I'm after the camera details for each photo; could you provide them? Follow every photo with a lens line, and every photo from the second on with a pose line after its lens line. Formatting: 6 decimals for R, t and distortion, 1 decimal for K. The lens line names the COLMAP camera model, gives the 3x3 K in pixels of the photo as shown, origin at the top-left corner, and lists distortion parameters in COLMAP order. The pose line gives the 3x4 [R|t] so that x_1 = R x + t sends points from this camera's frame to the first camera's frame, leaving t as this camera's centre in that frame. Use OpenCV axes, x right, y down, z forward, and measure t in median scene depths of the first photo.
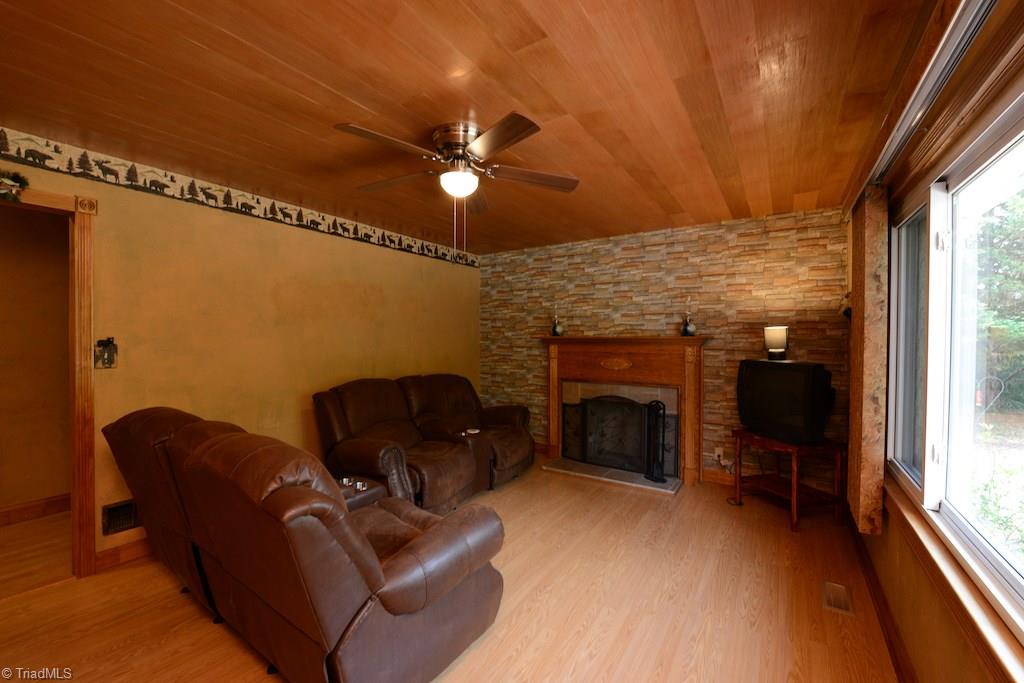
lens RADIAL K [[401.5, 0, 508.9], [0, 401.5, 343.7], [0, 0, 1]] dist [-0.023169, -0.000201]
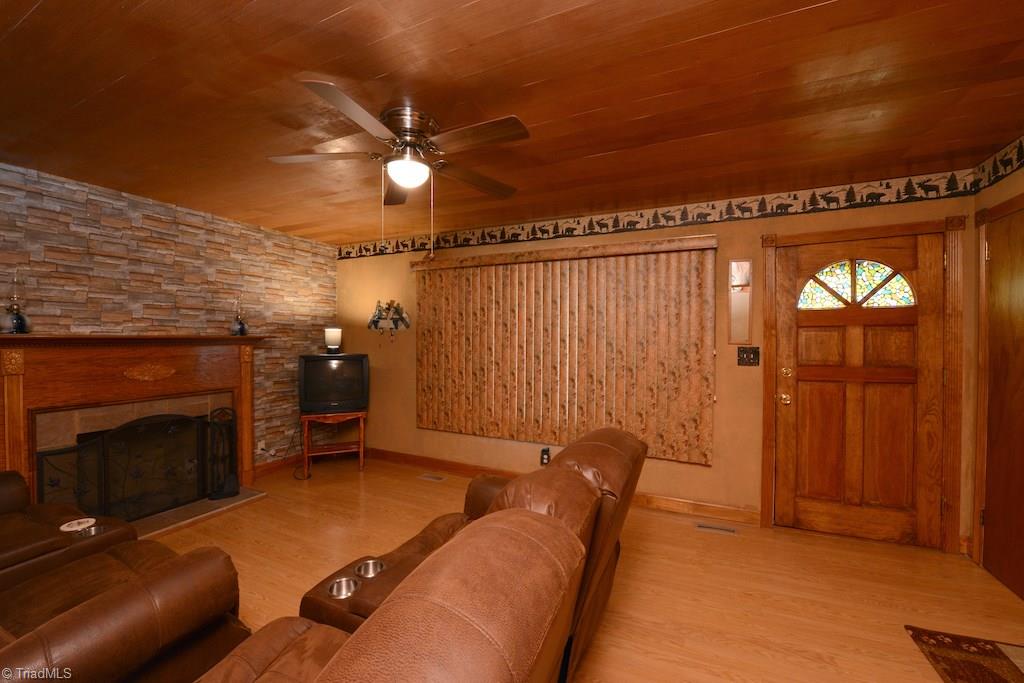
lens RADIAL K [[407.8, 0, 510.2], [0, 407.8, 342.5], [0, 0, 1]] dist [-0.016078, -0.001856]
pose [[-0.153139, -0.016410, 0.988068, -0.611580], [0.006113, 0.999827, 0.017553, -0.014826], [-0.988186, 0.008728, -0.153013, 0.501710]]
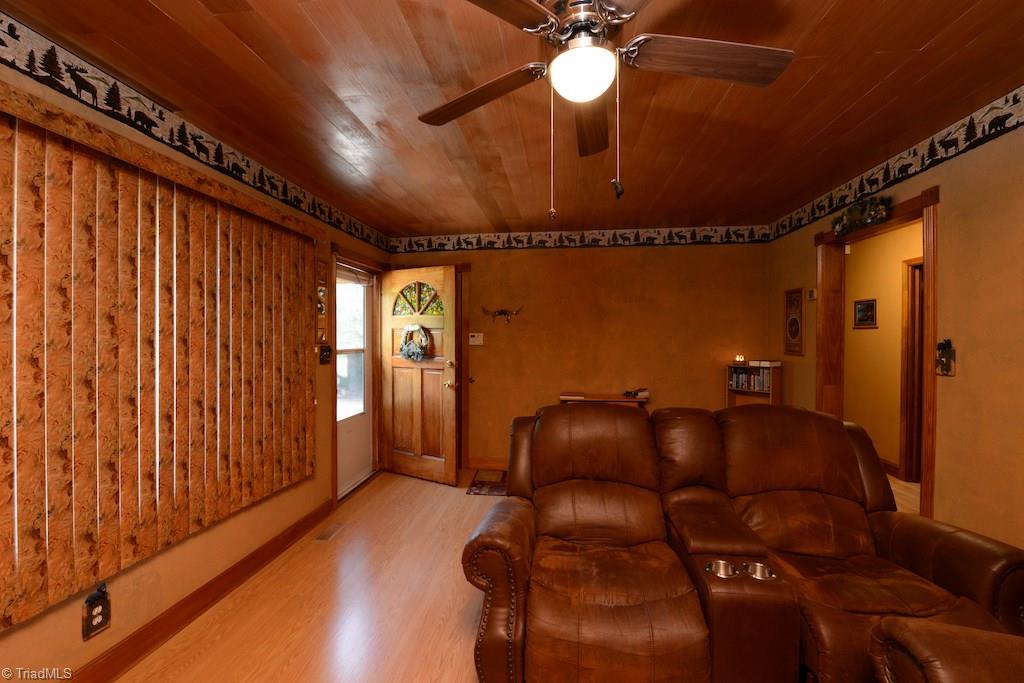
lens RADIAL K [[412.7, 0, 510.5], [0, 412.7, 342.7], [0, 0, 1]] dist [-0.009112, -0.004886]
pose [[-0.893170, 0.000092, -0.449719, 0.139521], [-0.007379, 0.999862, 0.014859, -0.010459], [0.449658, 0.016590, -0.893046, 0.831787]]
